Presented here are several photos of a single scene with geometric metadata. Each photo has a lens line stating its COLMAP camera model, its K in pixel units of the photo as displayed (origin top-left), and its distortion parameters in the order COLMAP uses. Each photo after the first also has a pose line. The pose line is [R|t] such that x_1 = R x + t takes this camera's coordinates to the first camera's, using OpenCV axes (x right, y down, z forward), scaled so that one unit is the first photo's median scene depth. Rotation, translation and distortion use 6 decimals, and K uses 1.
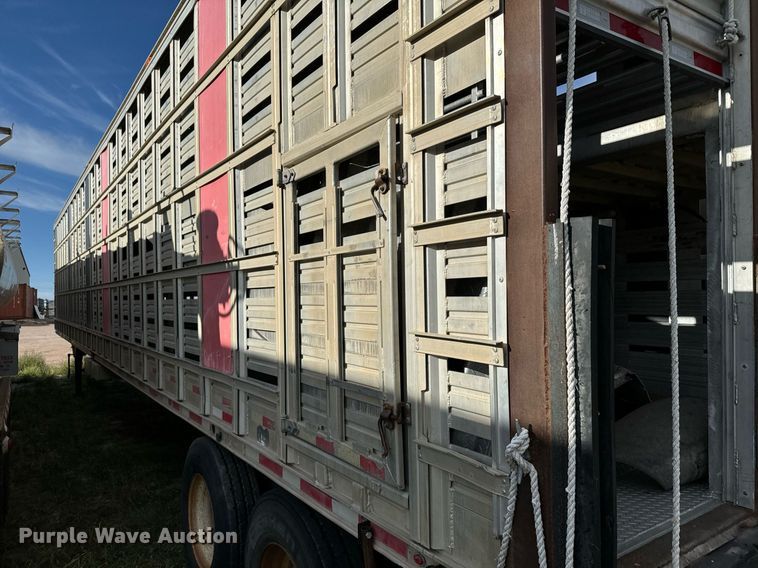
lens RADIAL K [[543.1, 0, 380.6], [0, 543.1, 301.6], [0, 0, 1]] dist [0.005290, -0.004147]
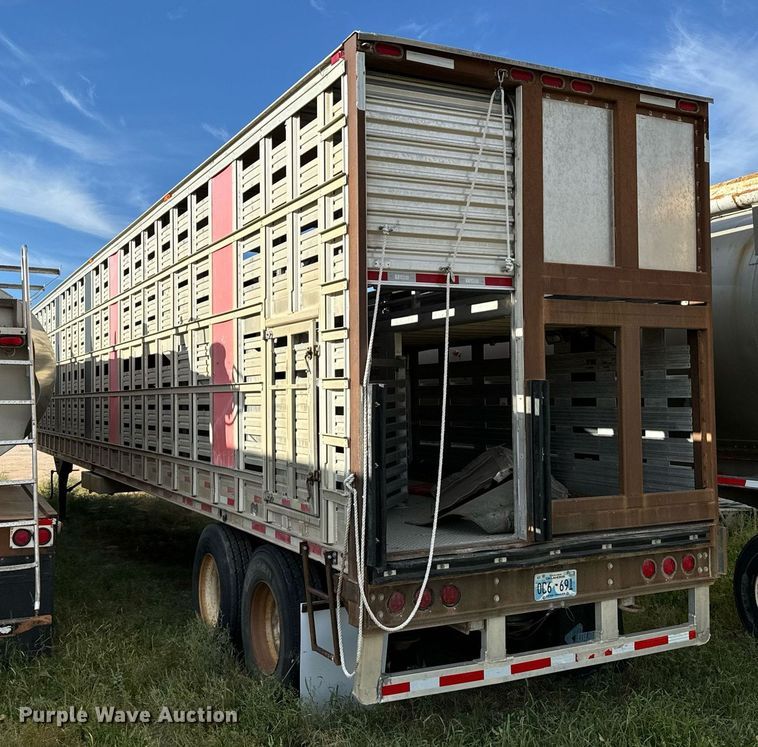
lens RADIAL K [[923.5, 0, 379.0], [0, 923.5, 373.5], [0, 0, 1]] dist [0.022412, -0.231205]
pose [[0.991408, 0.000363, -0.130809, 0.397813], [-0.004753, 0.999436, -0.033245, -0.027425], [0.130723, 0.033581, 0.990850, -1.282572]]
